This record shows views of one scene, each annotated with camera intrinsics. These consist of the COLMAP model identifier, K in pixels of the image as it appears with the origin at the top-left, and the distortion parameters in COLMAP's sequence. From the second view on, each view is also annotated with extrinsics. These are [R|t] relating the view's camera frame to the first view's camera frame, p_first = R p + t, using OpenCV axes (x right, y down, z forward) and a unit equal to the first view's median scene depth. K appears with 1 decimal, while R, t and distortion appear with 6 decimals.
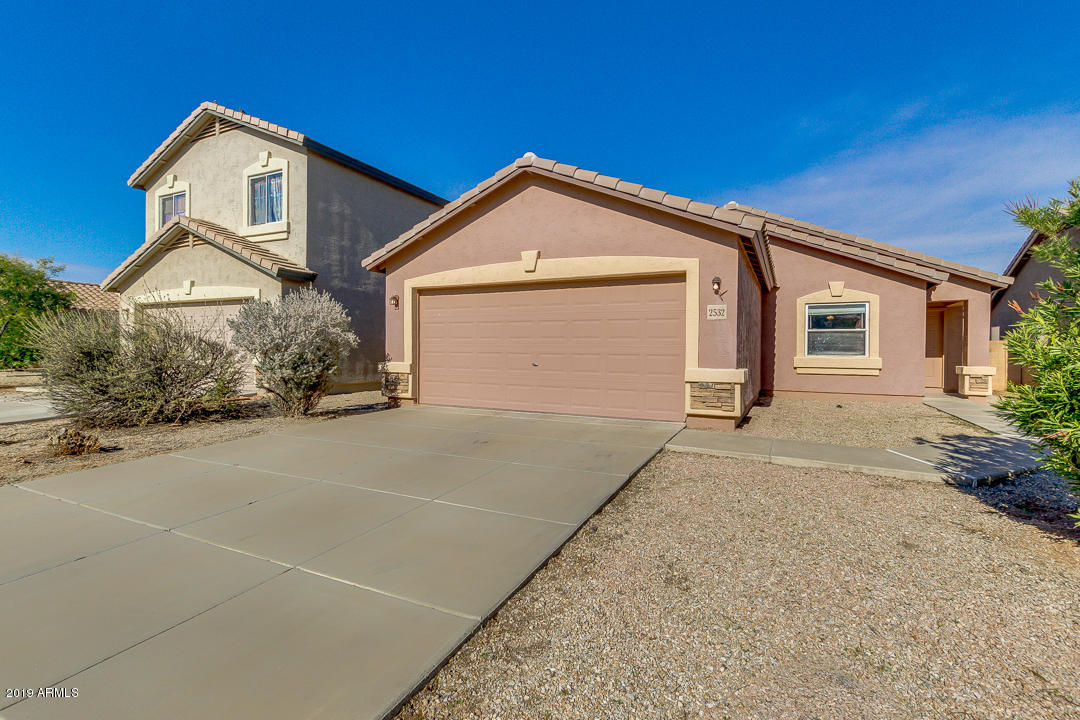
lens RADIAL K [[510.4, 0, 530.0], [0, 510.4, 348.1], [0, 0, 1]] dist [0.006336, -0.003799]
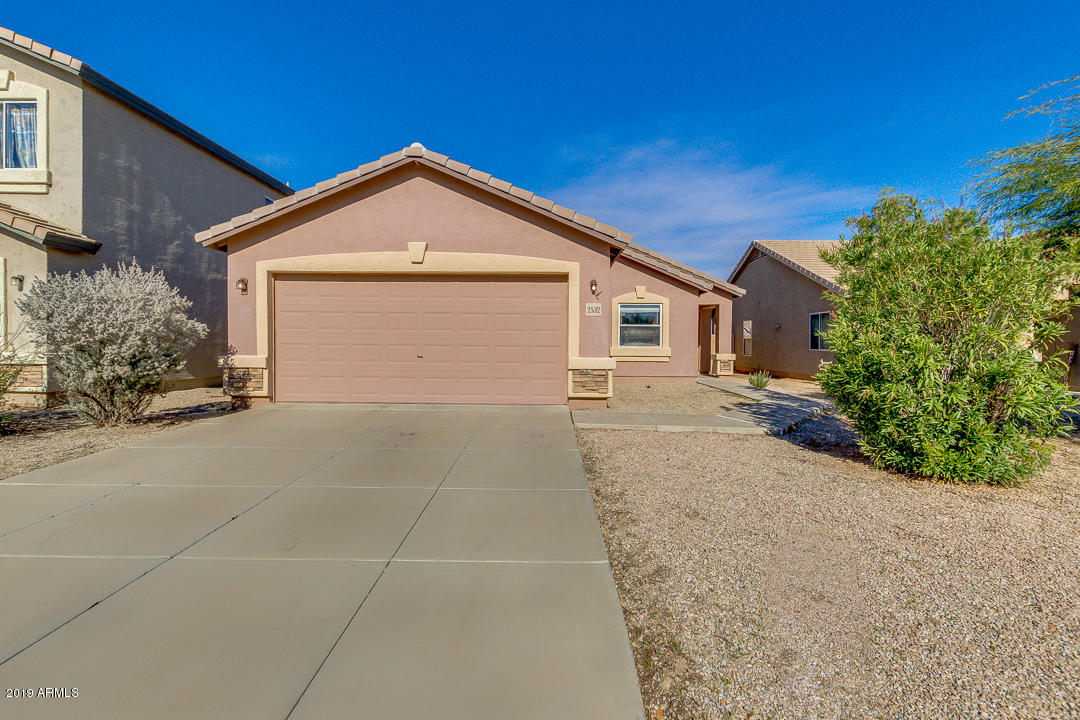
lens RADIAL K [[510.4, 0, 548.6], [0, 510.4, 345.3], [0, 0, 1]] dist [0.006336, -0.003799]
pose [[0.895959, -0.002859, 0.444127, -0.196425], [-0.002352, 0.999935, 0.011181, -0.000730], [-0.444130, -0.011062, 0.895894, -0.007705]]
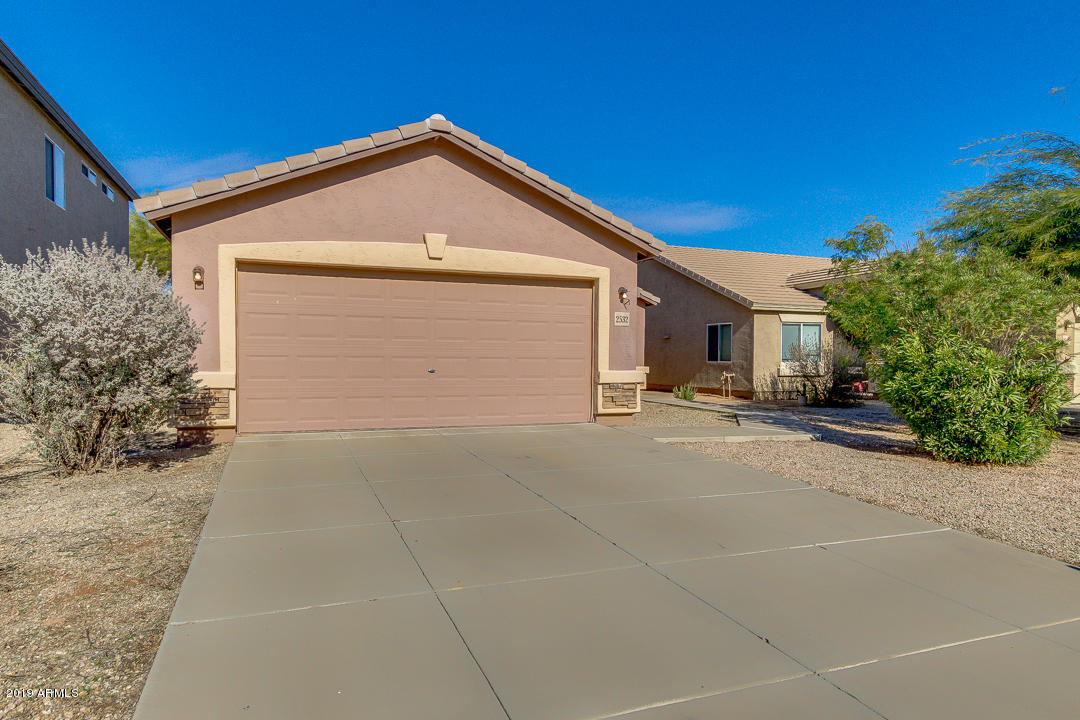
lens RADIAL K [[636.8, 0, 542.2], [0, 636.8, 367.5], [0, 0, 1]] dist [0.003875, -0.000870]
pose [[0.675351, -0.016265, 0.737317, -0.597956], [-0.005026, 0.999632, 0.026655, -0.001479], [-0.737479, -0.021707, 0.675021, 0.156454]]
